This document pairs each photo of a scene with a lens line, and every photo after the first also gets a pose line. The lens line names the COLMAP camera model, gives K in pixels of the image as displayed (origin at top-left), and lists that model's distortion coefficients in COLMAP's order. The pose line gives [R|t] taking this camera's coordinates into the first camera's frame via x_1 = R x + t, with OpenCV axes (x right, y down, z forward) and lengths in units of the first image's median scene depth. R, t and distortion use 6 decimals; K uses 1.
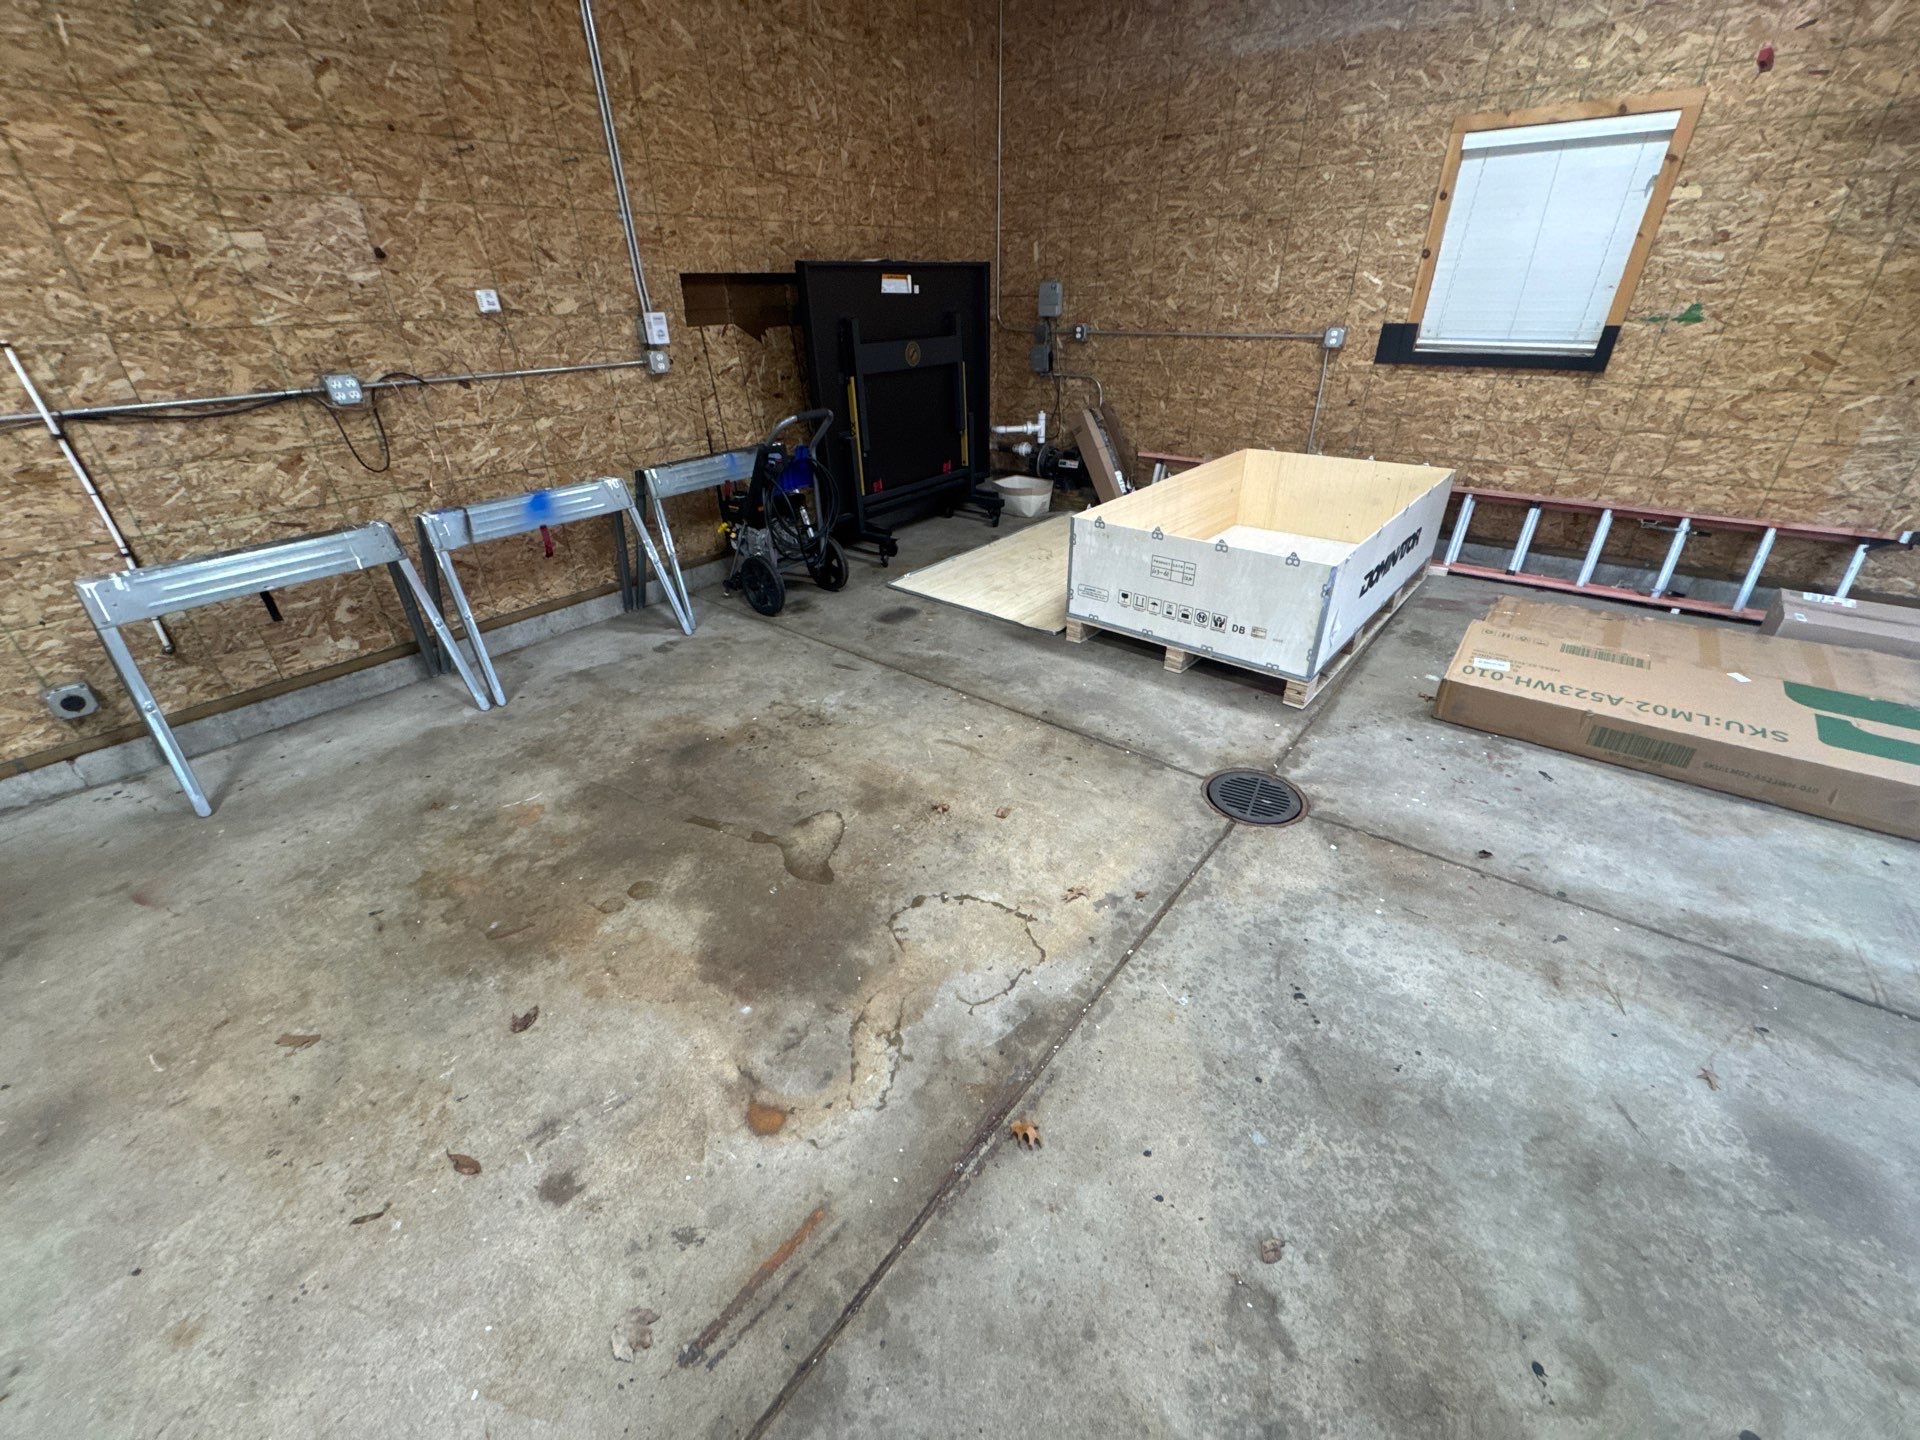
lens RADIAL K [[762.0, 0, 962.6], [0, 762.0, 719.4], [0, 0, 1]] dist [-0.000722, 0.000137]
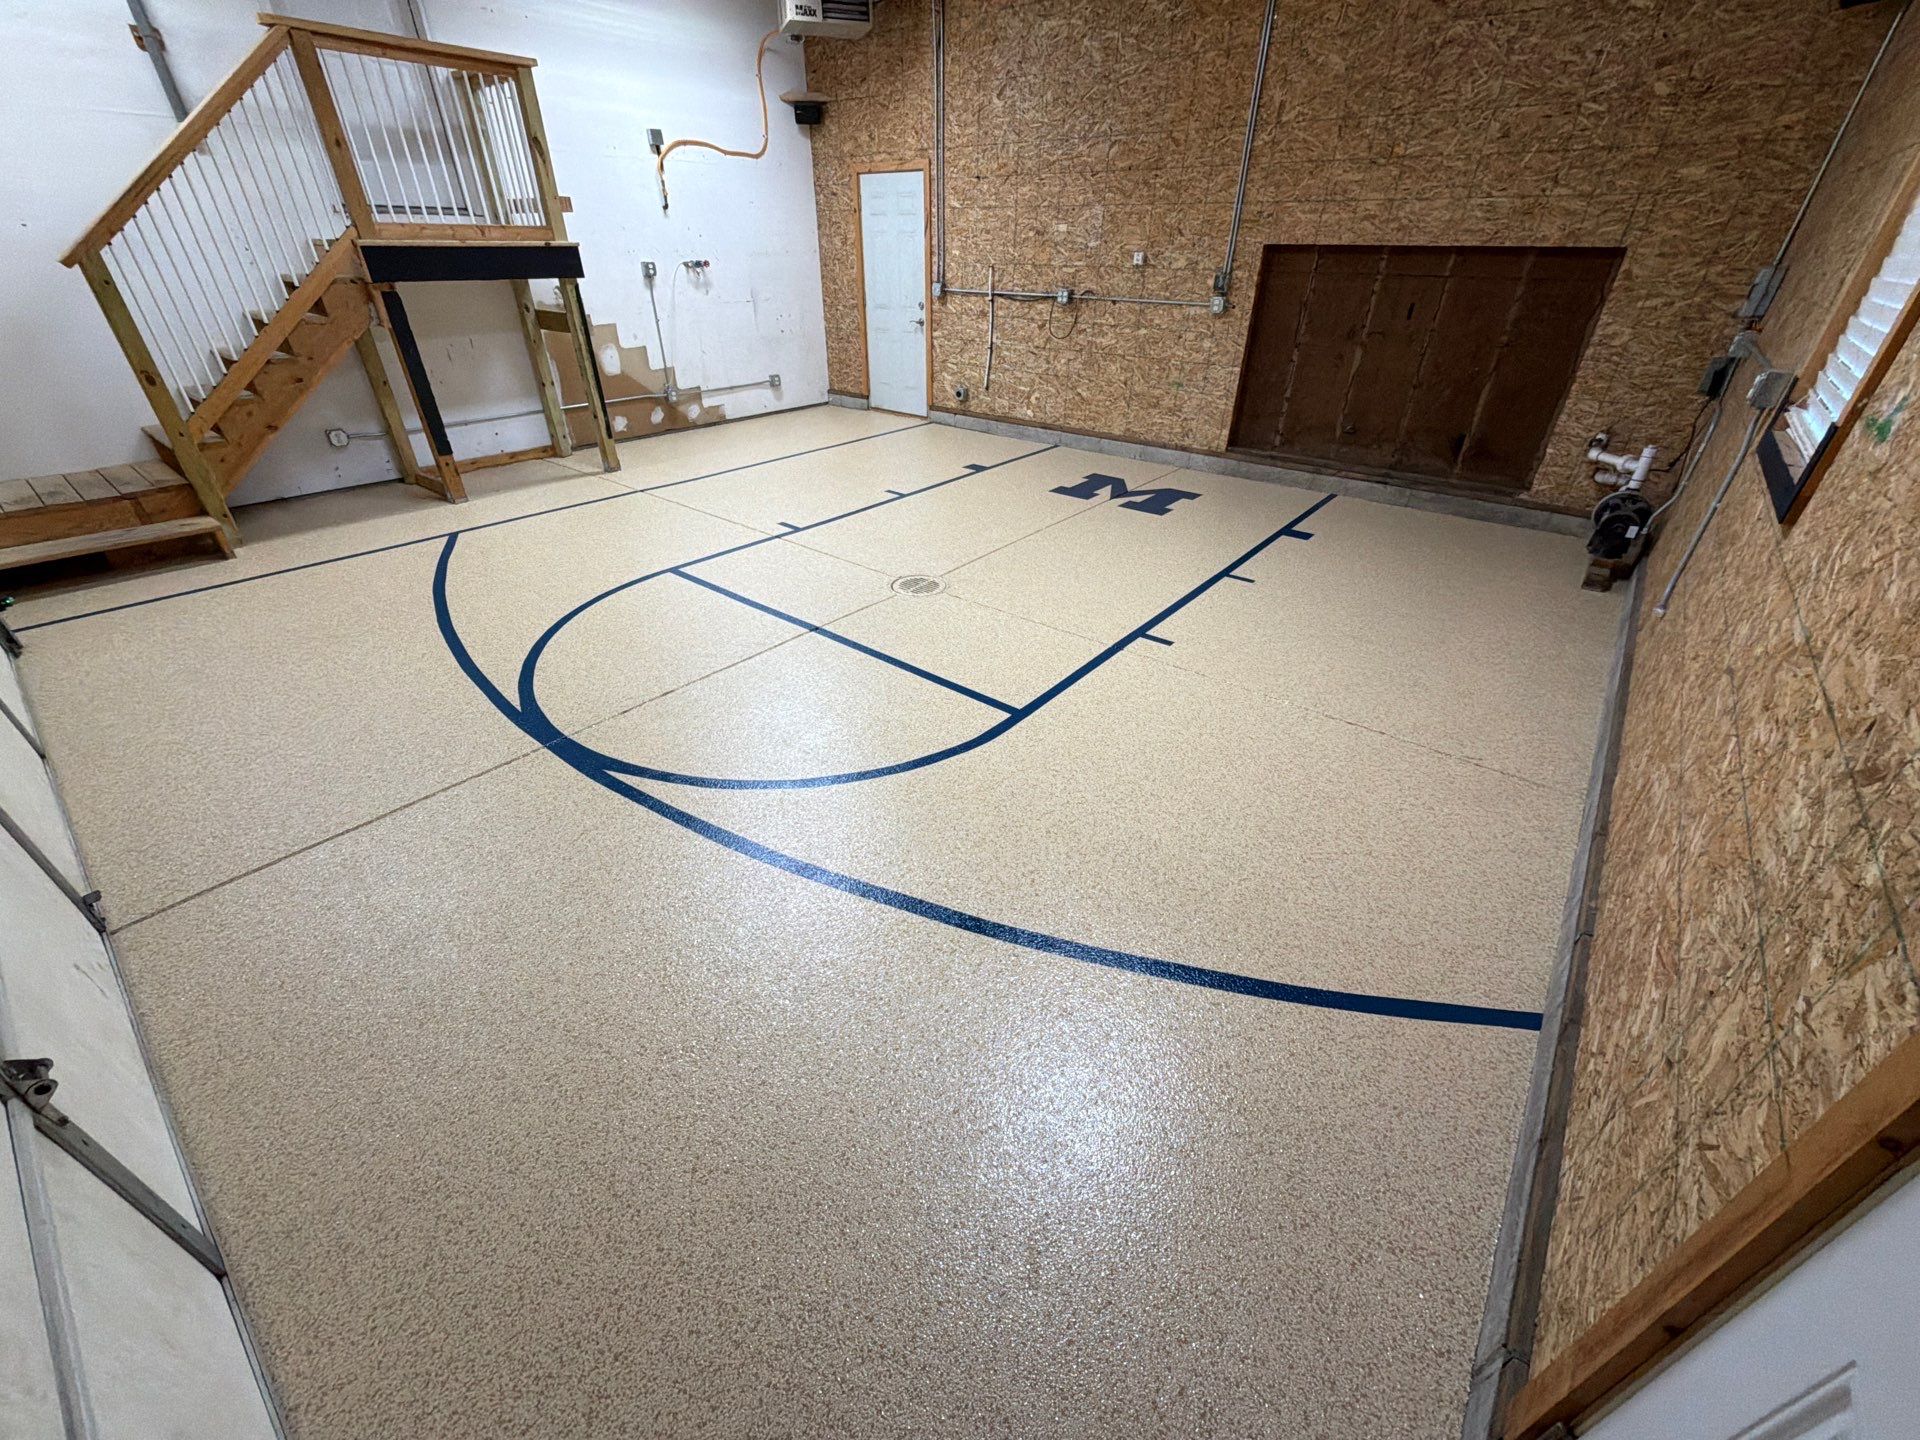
lens RADIAL K [[762.0, 0, 958.8], [0, 762.0, 720.1], [0, 0, 1]] dist [-0.000722, 0.000137]
pose [[-0.016111, 0.547481, -0.836663, 1.391552], [-0.500519, 0.719967, 0.480758, -0.378254], [0.865576, 0.426511, 0.262425, 0.564827]]
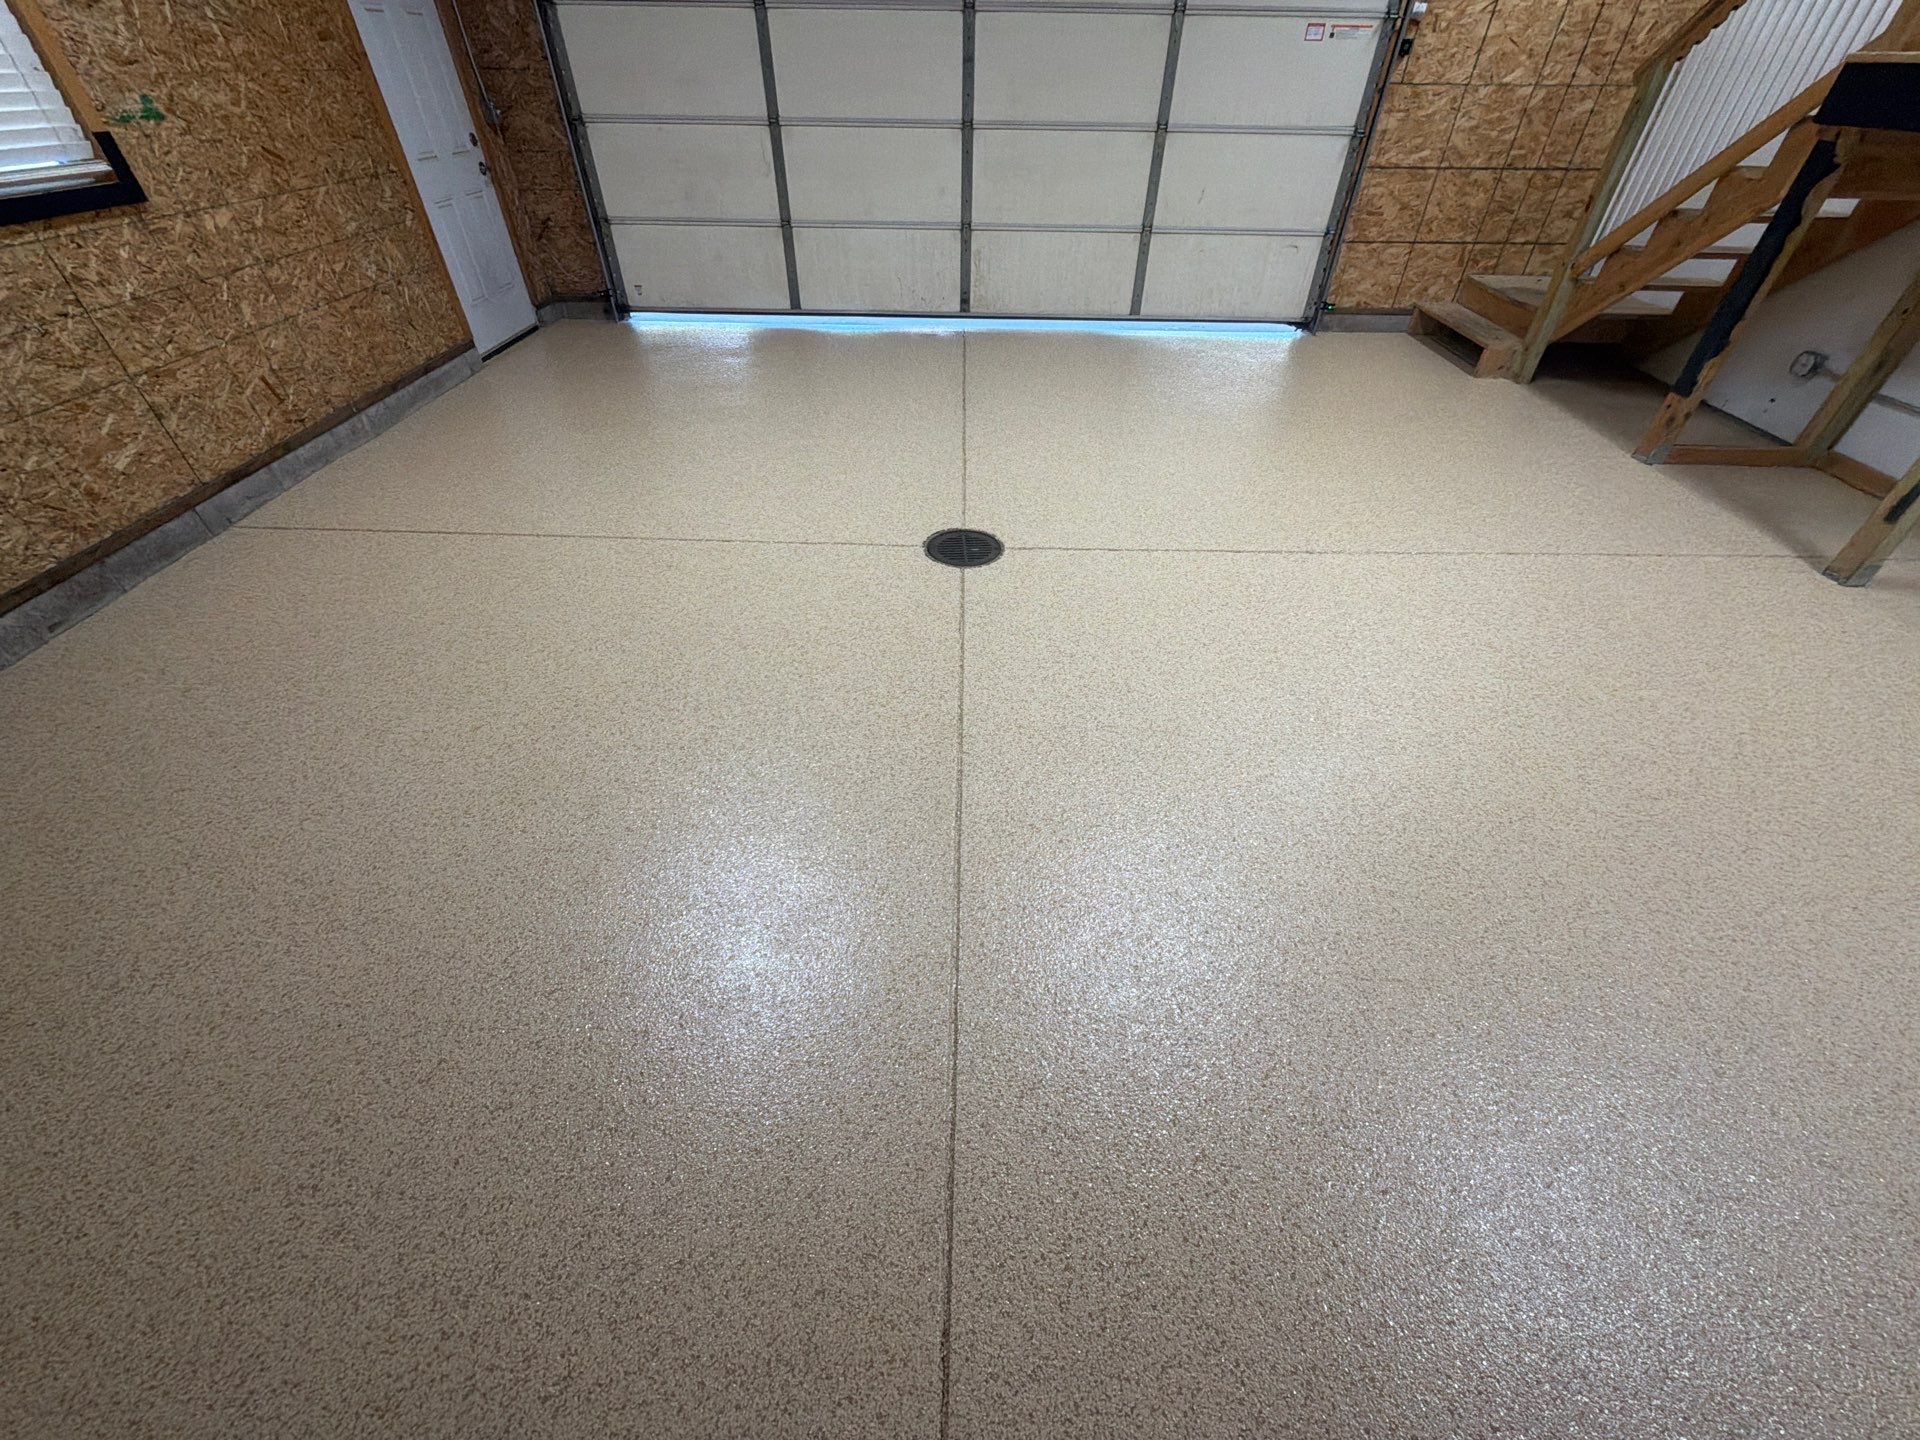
lens RADIAL K [[762.0, 0, 963.4], [0, 762.0, 719.4], [0, 0, 1]] dist [-0.000722, 0.000137]
pose [[-0.610380, -0.510489, 0.605671, -0.362627], [0.390827, 0.470989, 0.790837, -0.537106], [-0.688978, 0.719424, -0.087970, 0.958076]]
